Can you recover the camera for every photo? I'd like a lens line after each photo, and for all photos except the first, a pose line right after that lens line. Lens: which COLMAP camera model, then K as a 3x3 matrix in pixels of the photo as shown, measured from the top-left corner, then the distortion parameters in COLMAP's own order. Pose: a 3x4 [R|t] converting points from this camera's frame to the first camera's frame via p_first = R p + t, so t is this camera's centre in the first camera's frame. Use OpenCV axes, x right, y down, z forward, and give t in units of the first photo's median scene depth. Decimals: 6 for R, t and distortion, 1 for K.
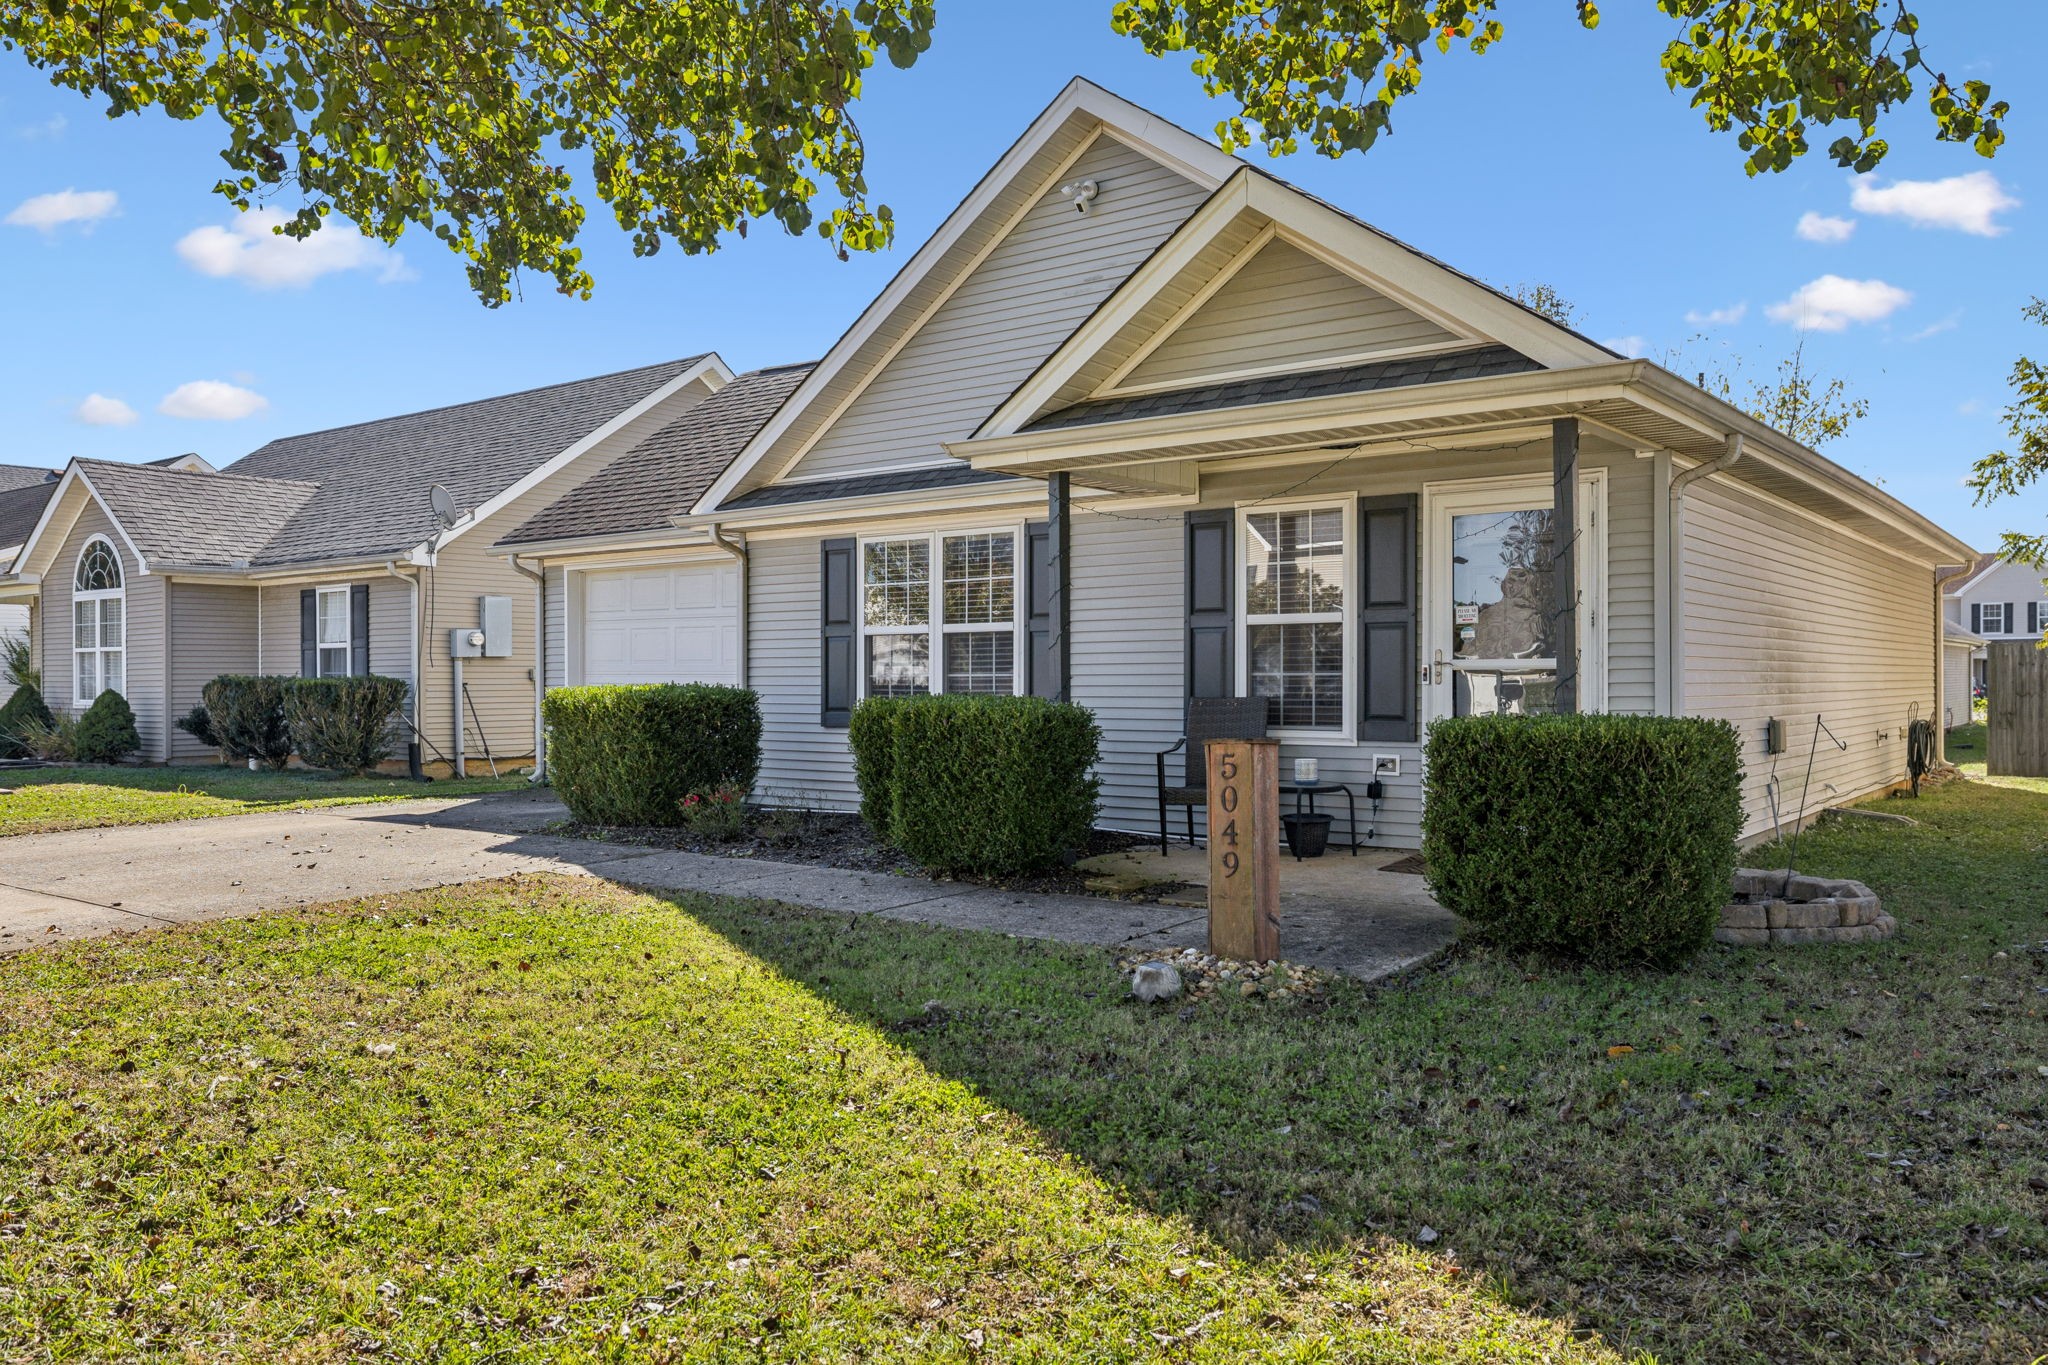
lens RADIAL K [[1555.5, 0, 1025.8], [0, 1555.5, 682.4], [0, 0, 1]] dist [0.008946, 0.000207]
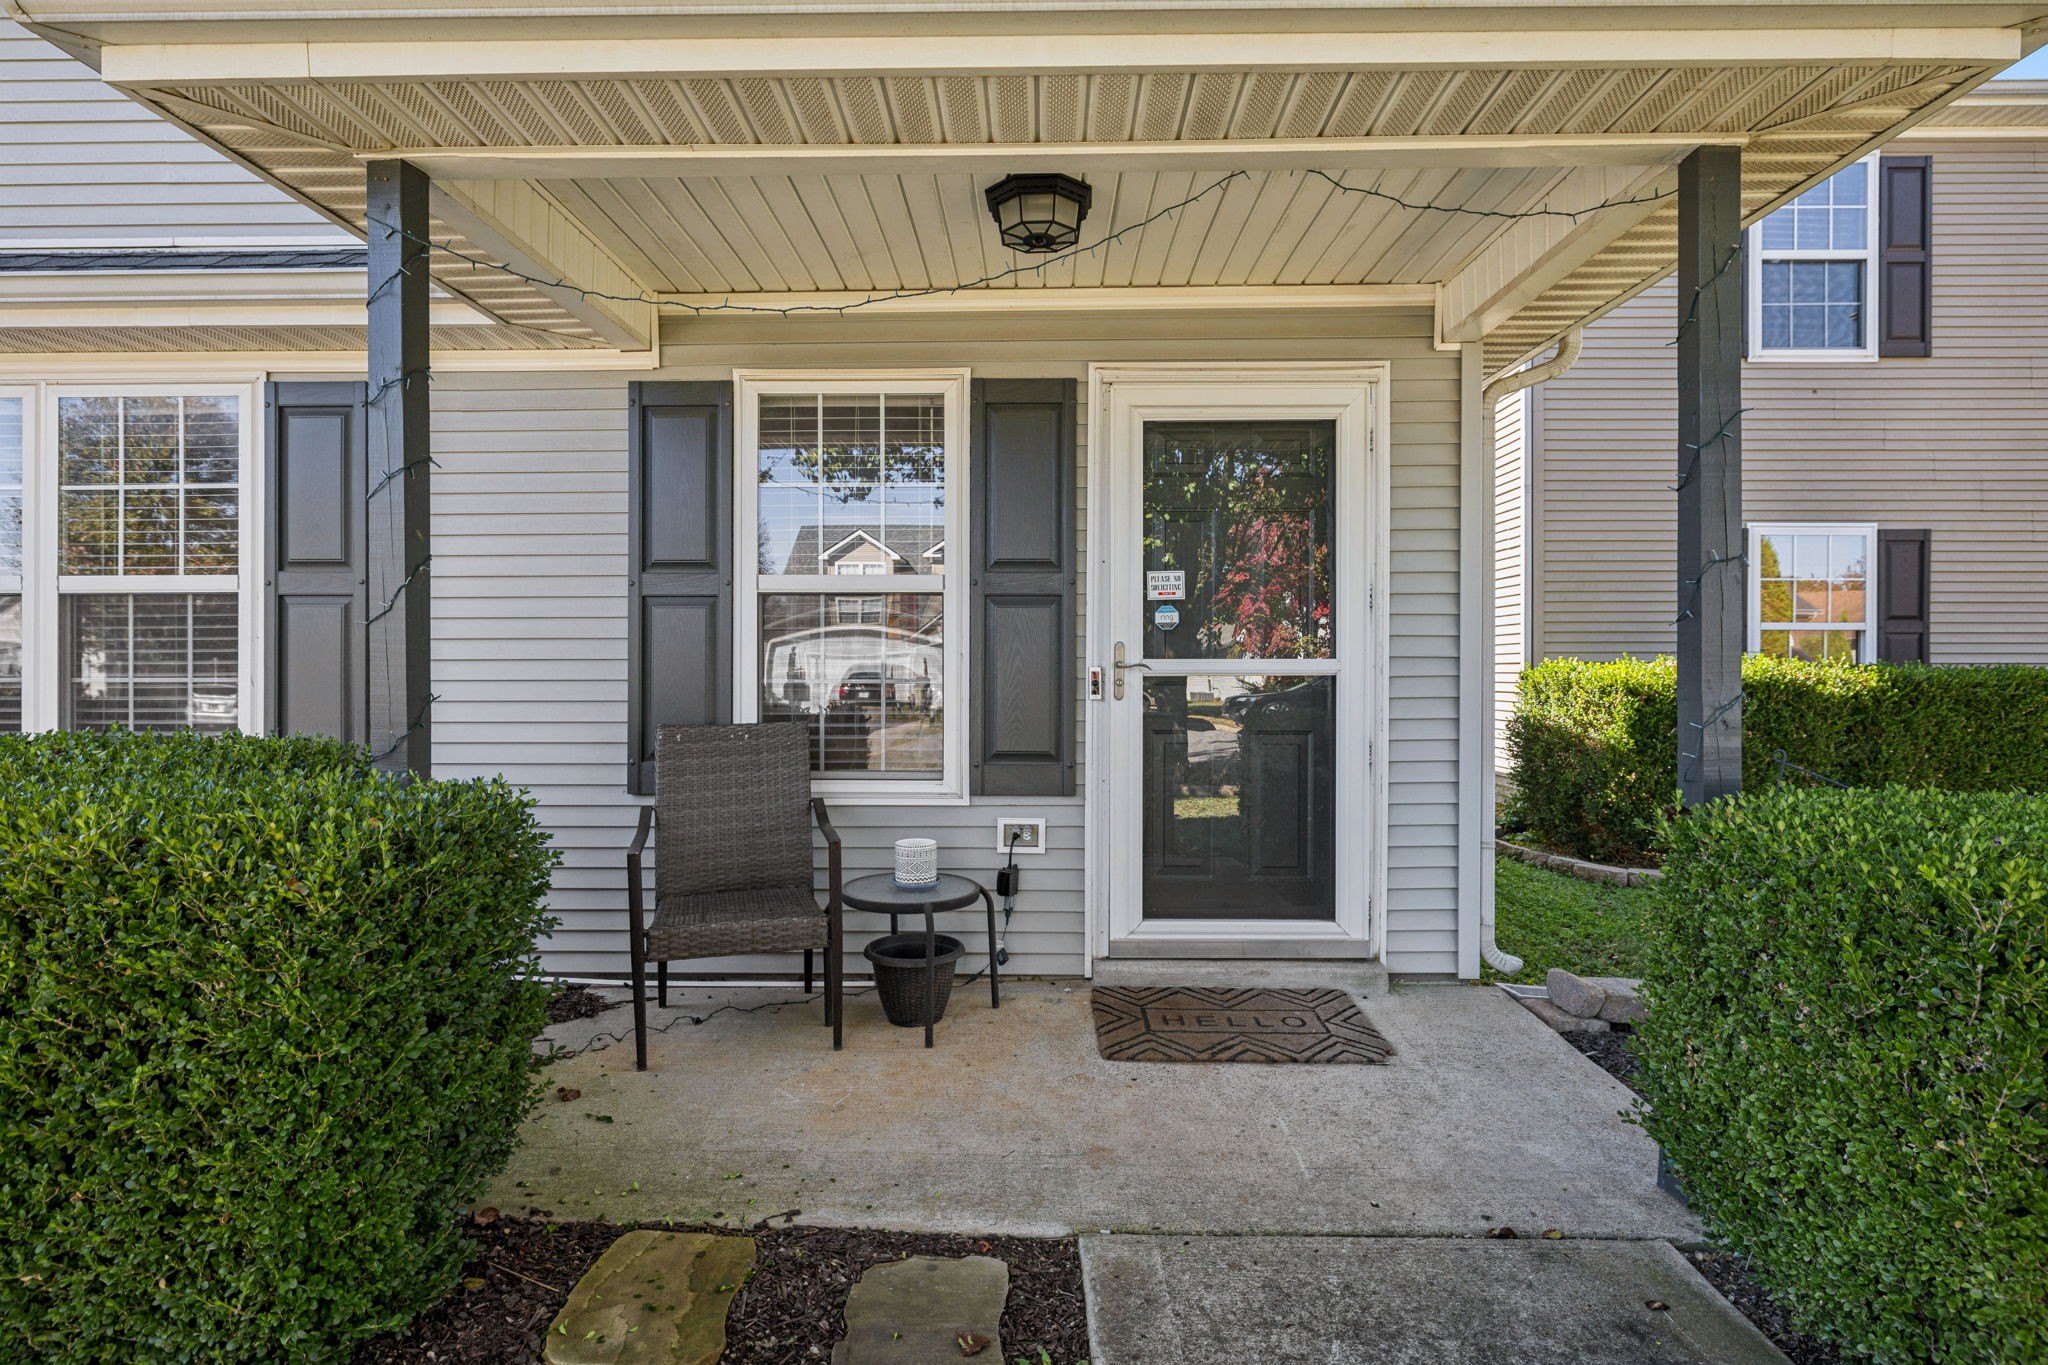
lens RADIAL K [[1080.3, 0, 1014.7], [0, 1080.3, 679.8], [0, 0, 1]] dist [-0.003162, 0.001351]
pose [[0.809014, -0.006081, 0.587758, -0.011056], [-0.001453, 0.999923, 0.012346, -0.010432], [-0.587788, -0.010842, 0.808943, 0.614052]]
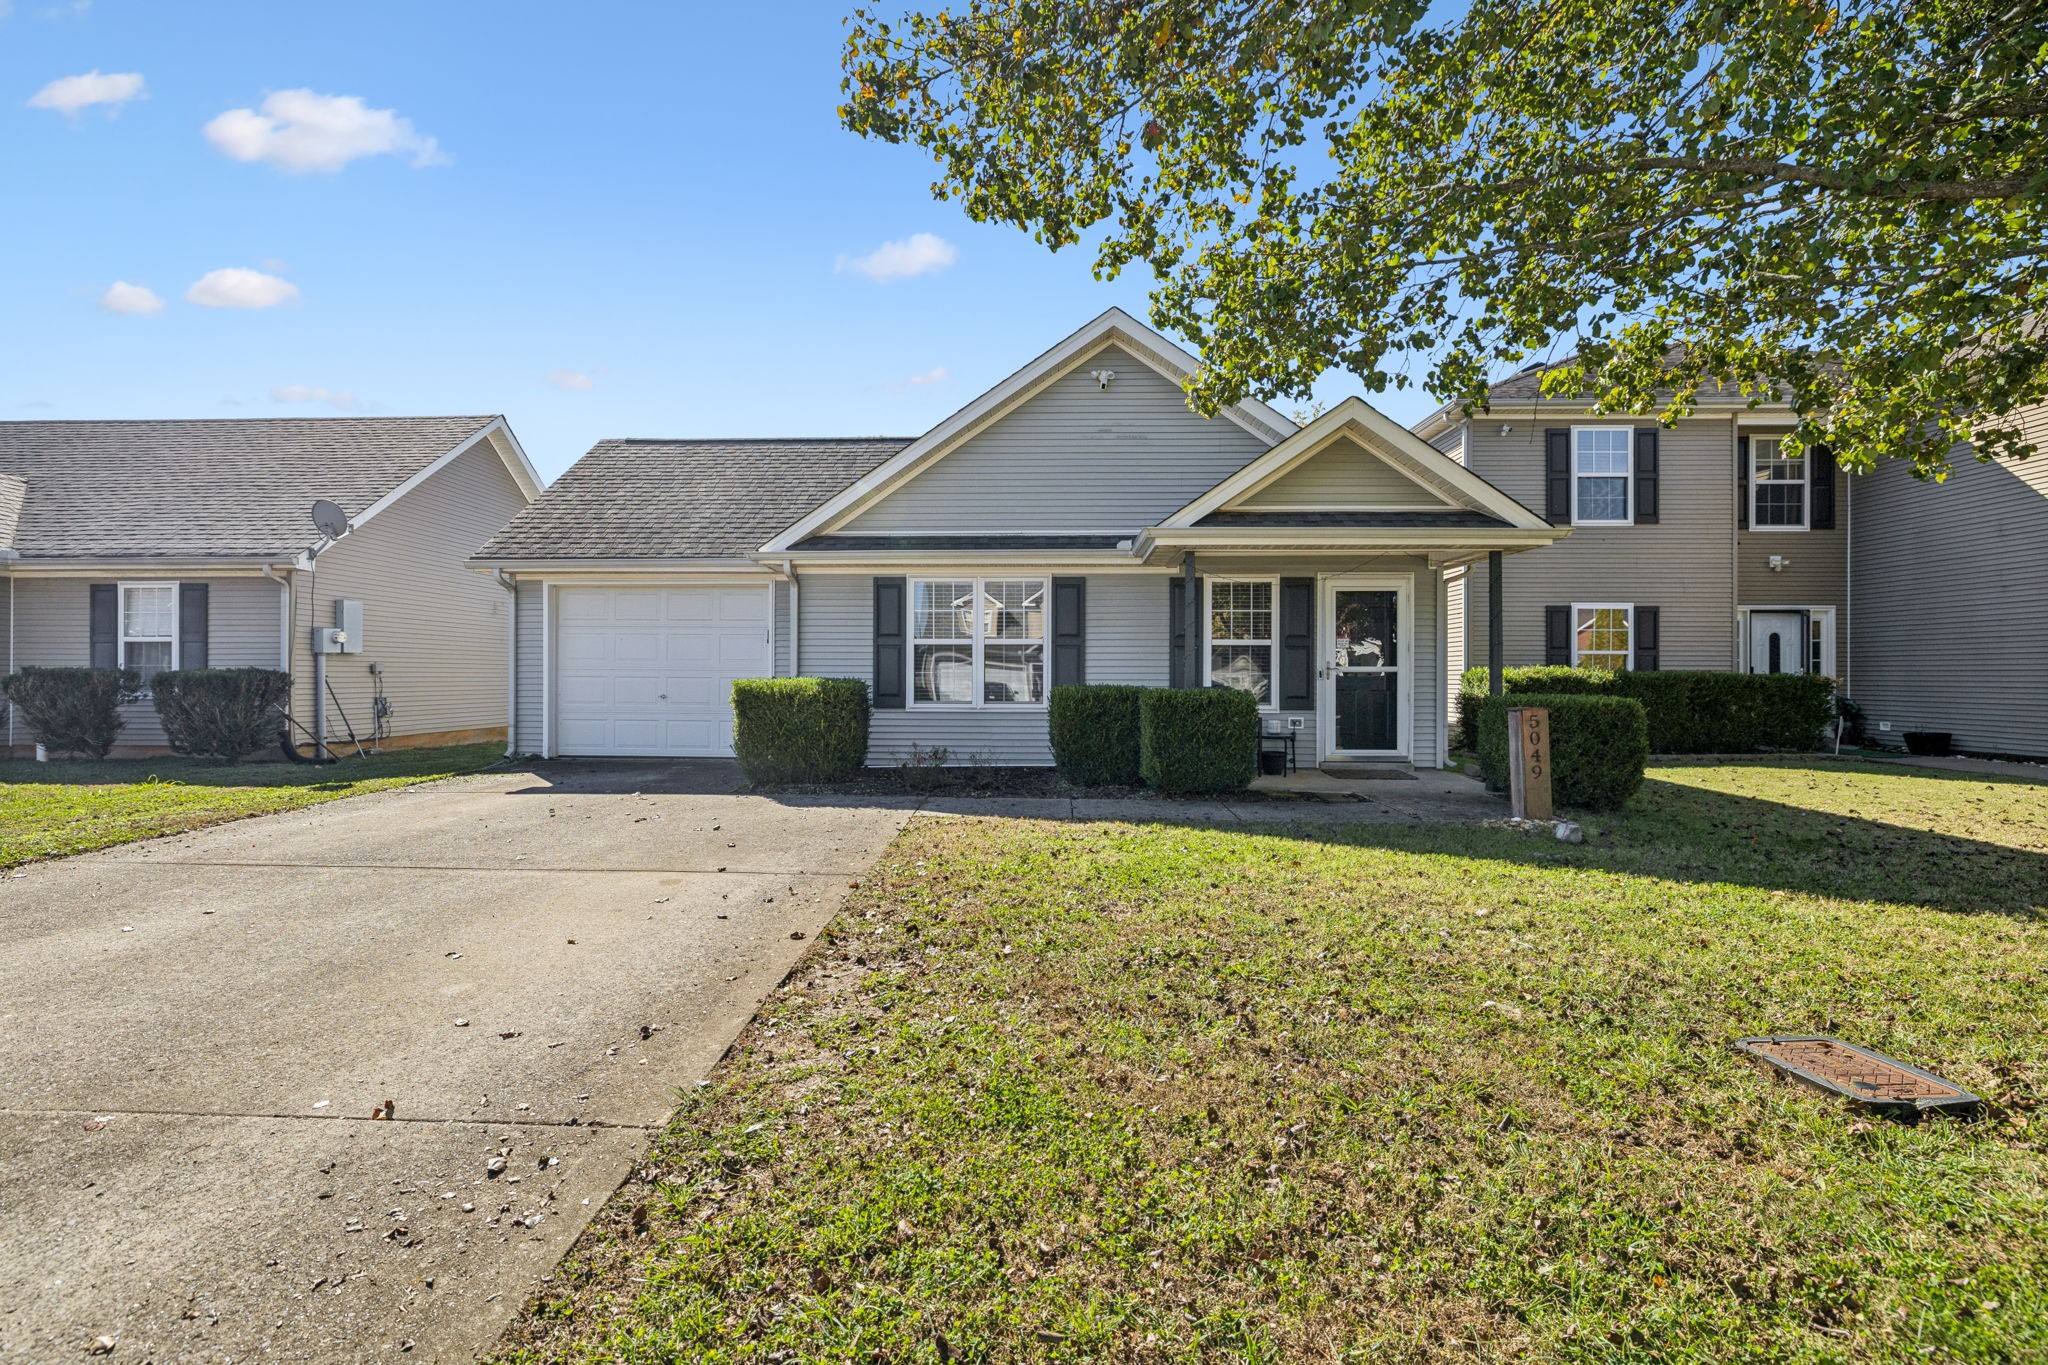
lens RADIAL K [[962.8, 0, 1024.7], [0, 962.8, 677.2], [0, 0, 1]] dist [-0.004240, 0.001121]
pose [[0.811143, 0.002506, 0.584842, -0.640629], [-0.003563, 0.999993, 0.000656, -0.000986], [-0.584837, -0.002616, 0.811147, 0.239811]]
